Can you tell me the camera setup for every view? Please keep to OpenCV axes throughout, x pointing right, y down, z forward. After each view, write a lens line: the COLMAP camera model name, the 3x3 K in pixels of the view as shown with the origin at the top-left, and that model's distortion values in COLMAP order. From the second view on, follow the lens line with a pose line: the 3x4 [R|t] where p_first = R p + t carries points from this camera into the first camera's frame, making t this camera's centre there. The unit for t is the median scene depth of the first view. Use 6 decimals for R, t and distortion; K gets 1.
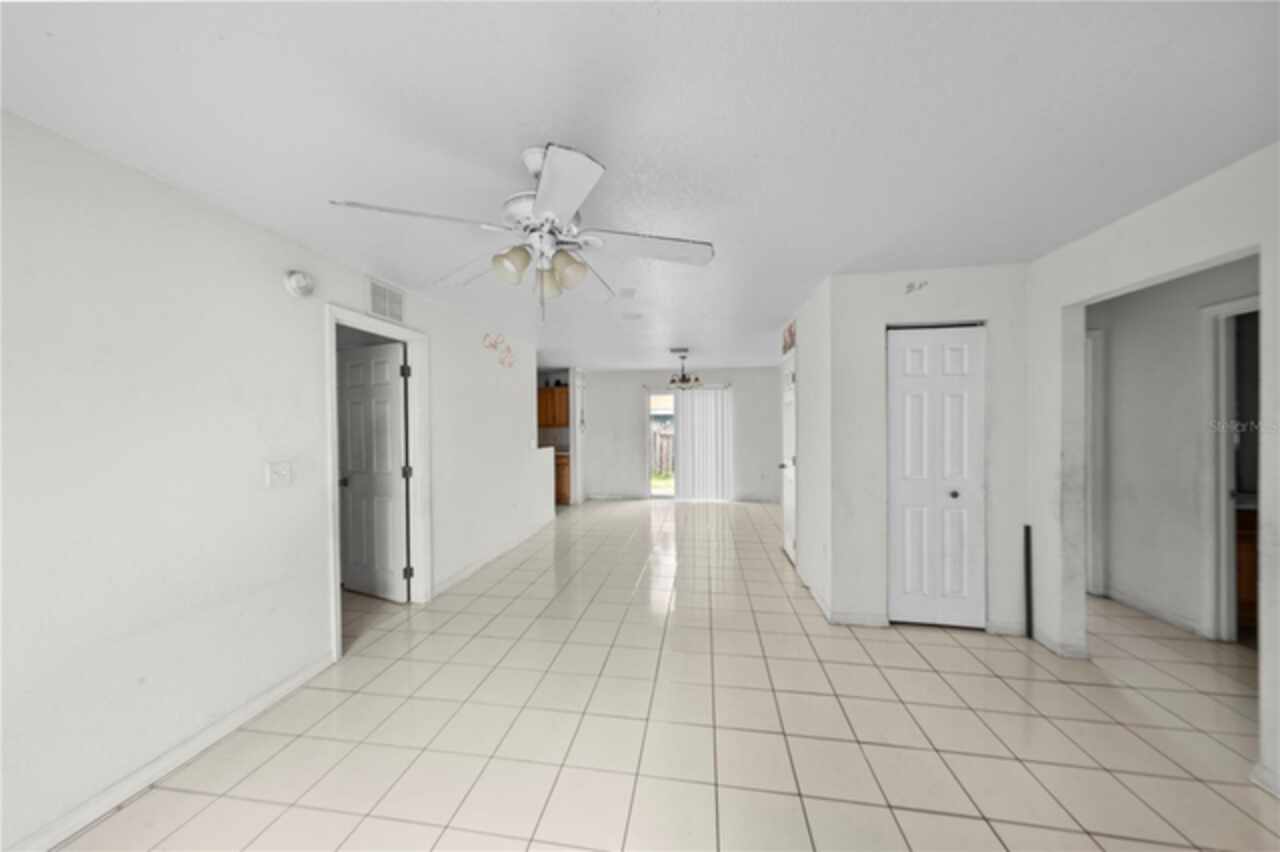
lens RADIAL K [[421.6, 0, 640.0], [0, 421.6, 426.0], [0, 0, 1]] dist [0.008851, -0.000053]
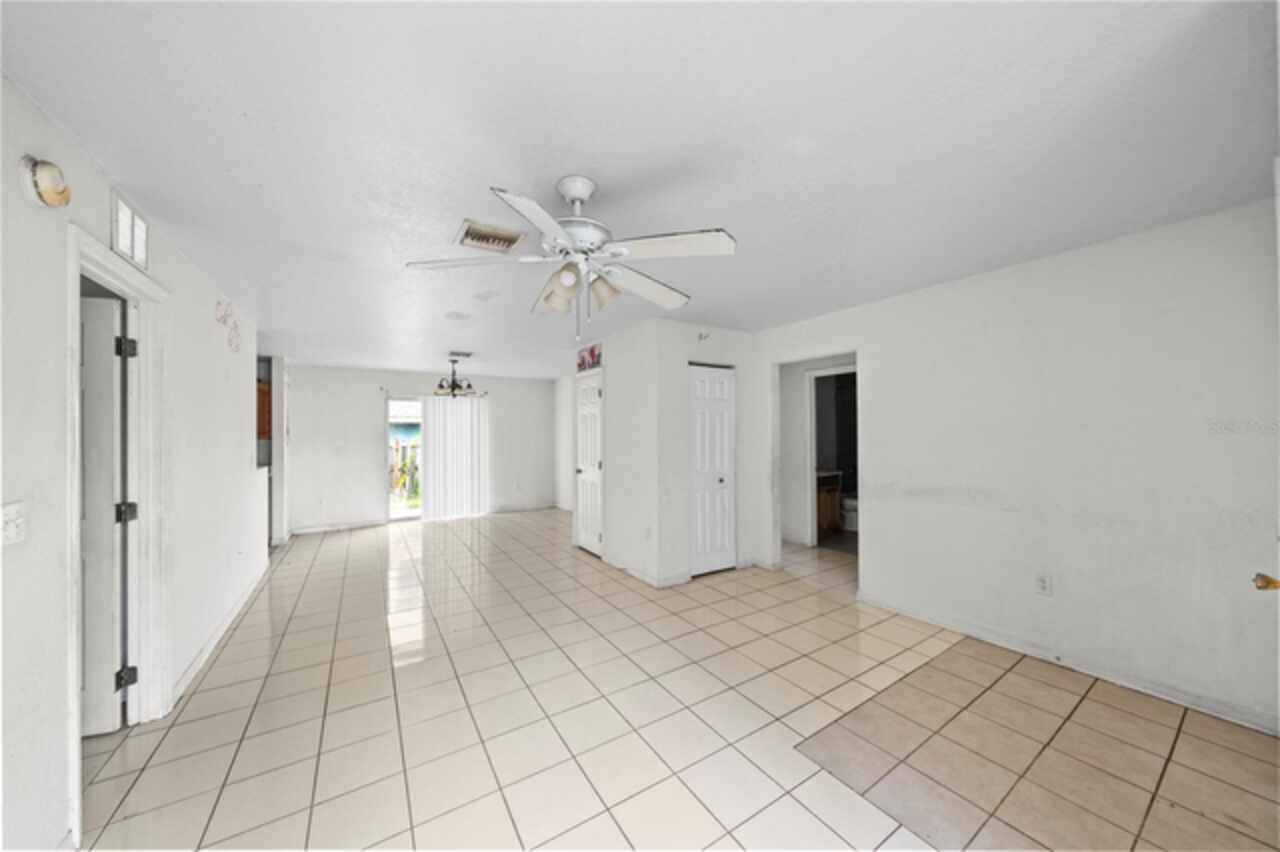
lens RADIAL K [[437.8, 0, 640.0], [0, 437.8, 426.0], [0, 0, 1]] dist [-0.001327, -0.000098]
pose [[0.749869, 0.010422, 0.661505, -0.347545], [0.005418, 0.999746, -0.021892, 0.002442], [-0.661565, 0.020000, 0.749621, 0.028379]]
